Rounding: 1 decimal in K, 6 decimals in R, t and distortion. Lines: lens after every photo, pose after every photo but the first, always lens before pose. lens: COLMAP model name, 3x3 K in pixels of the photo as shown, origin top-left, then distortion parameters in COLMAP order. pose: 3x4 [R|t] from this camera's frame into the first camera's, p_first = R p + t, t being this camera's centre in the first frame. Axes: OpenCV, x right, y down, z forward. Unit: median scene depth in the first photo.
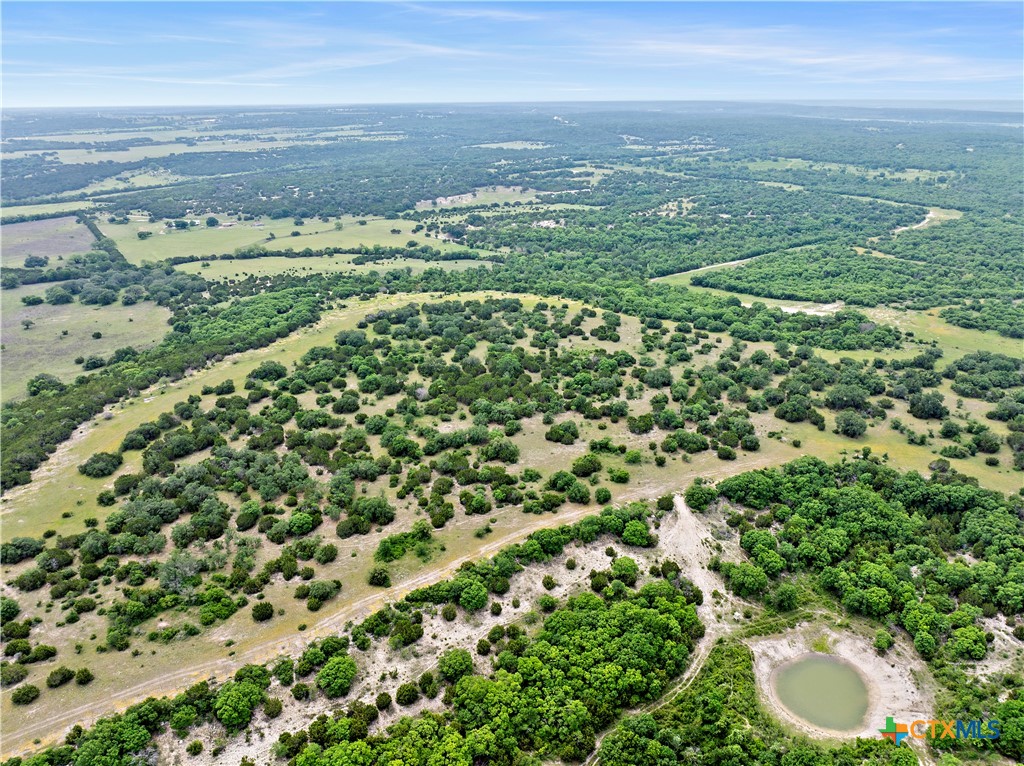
lens RADIAL K [[735.2, 0, 515.6], [0, 735.2, 382.1], [0, 0, 1]] dist [-0.037678, -0.003941]
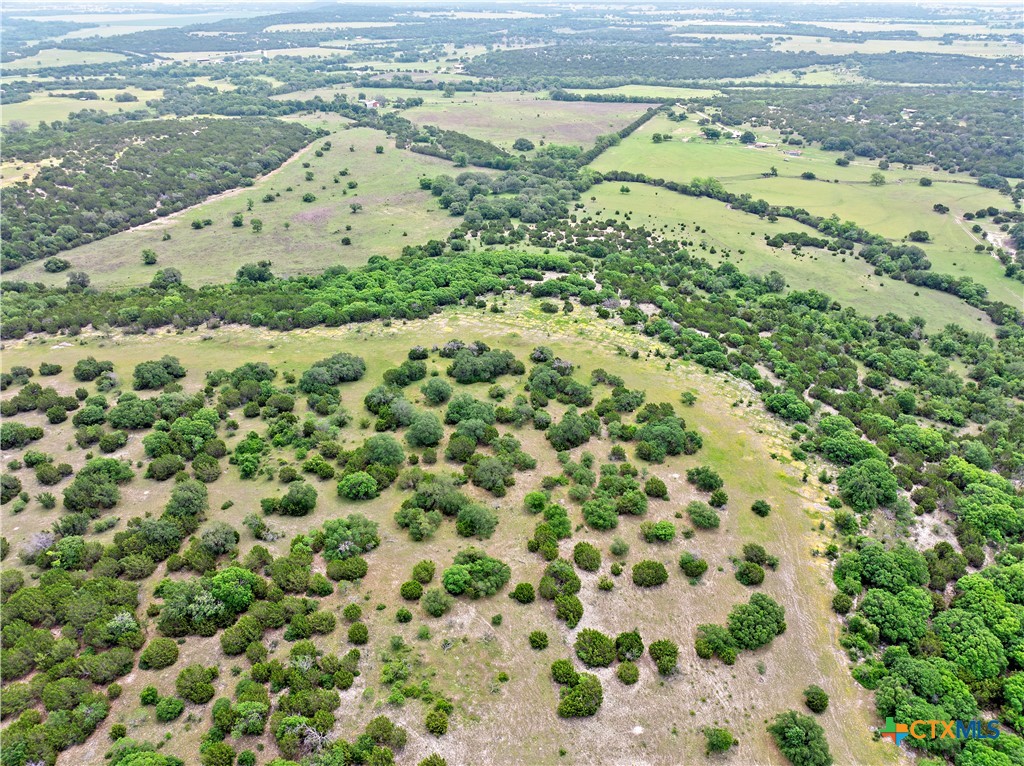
lens RADIAL K [[712.2, 0, 527.0], [0, 712.2, 381.1], [0, 0, 1]] dist [-0.055225, 0.028182]
pose [[0.527429, 0.425689, -0.735260, 0.335011], [-0.319597, 0.901265, 0.292540, -0.314452], [0.787195, 0.080693, 0.611402, 0.884300]]
